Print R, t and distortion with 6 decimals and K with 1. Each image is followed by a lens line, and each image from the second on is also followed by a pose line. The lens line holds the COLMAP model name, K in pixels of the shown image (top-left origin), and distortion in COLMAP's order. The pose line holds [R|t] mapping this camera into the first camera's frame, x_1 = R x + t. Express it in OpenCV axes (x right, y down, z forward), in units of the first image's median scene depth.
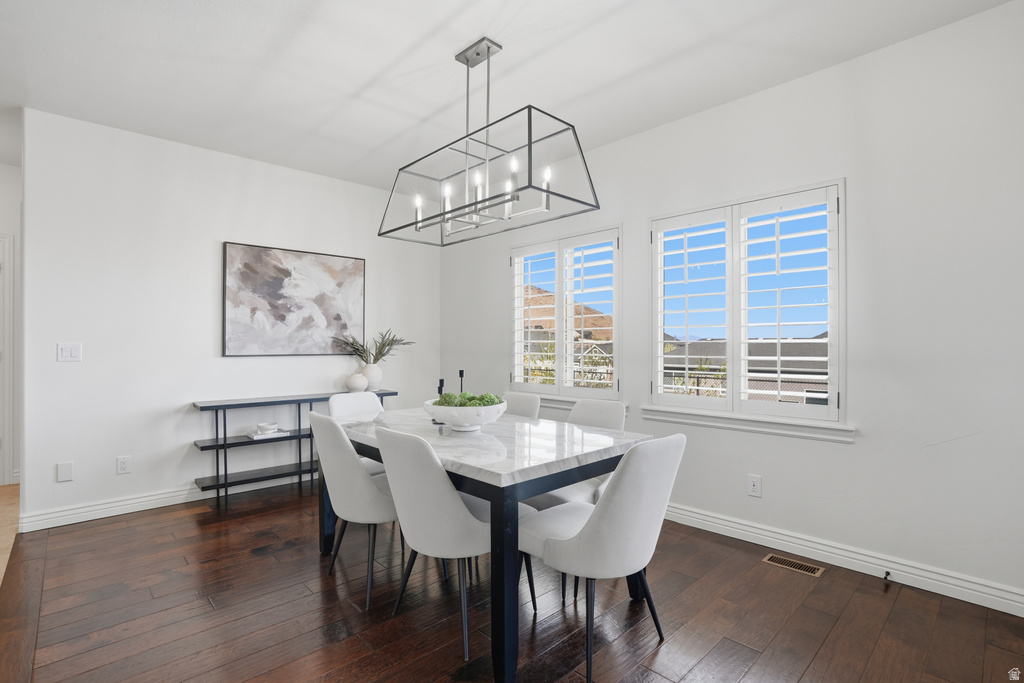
lens RADIAL K [[480.2, 0, 506.1], [0, 480.2, 344.2], [0, 0, 1]] dist [-0.036177, 0.008349]
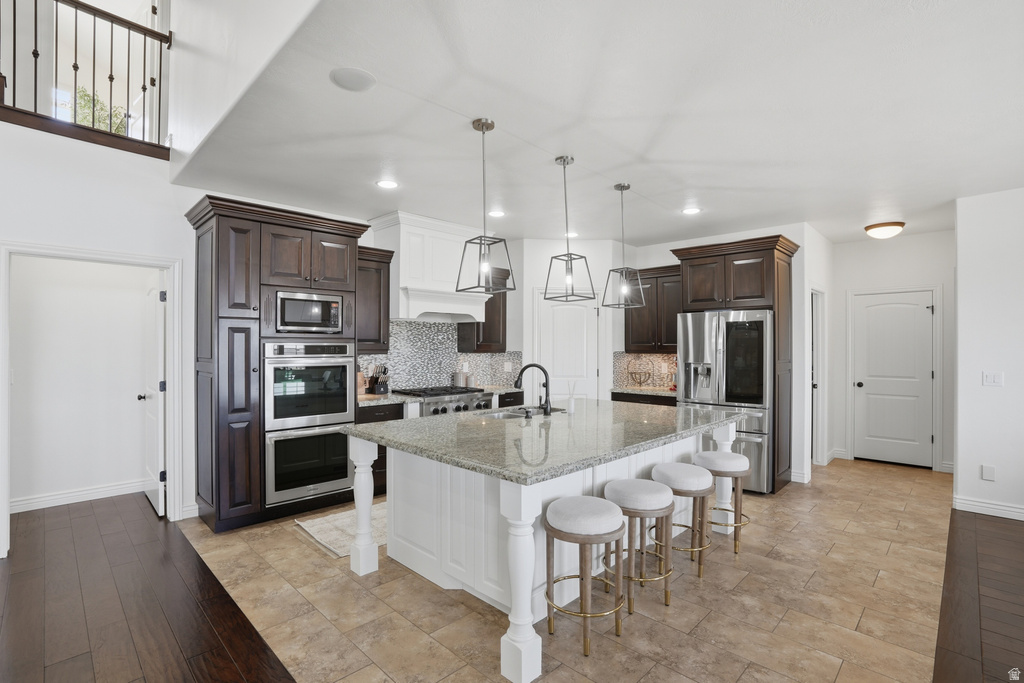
lens RADIAL K [[480.2, 0, 506.9], [0, 480.2, 346.0], [0, 0, 1]] dist [-0.036177, 0.008349]
pose [[0.030680, -0.002257, -0.999527, 0.212200], [-0.002858, 0.999993, -0.002345, -0.050139], [0.999525, 0.002928, 0.030673, -0.262270]]
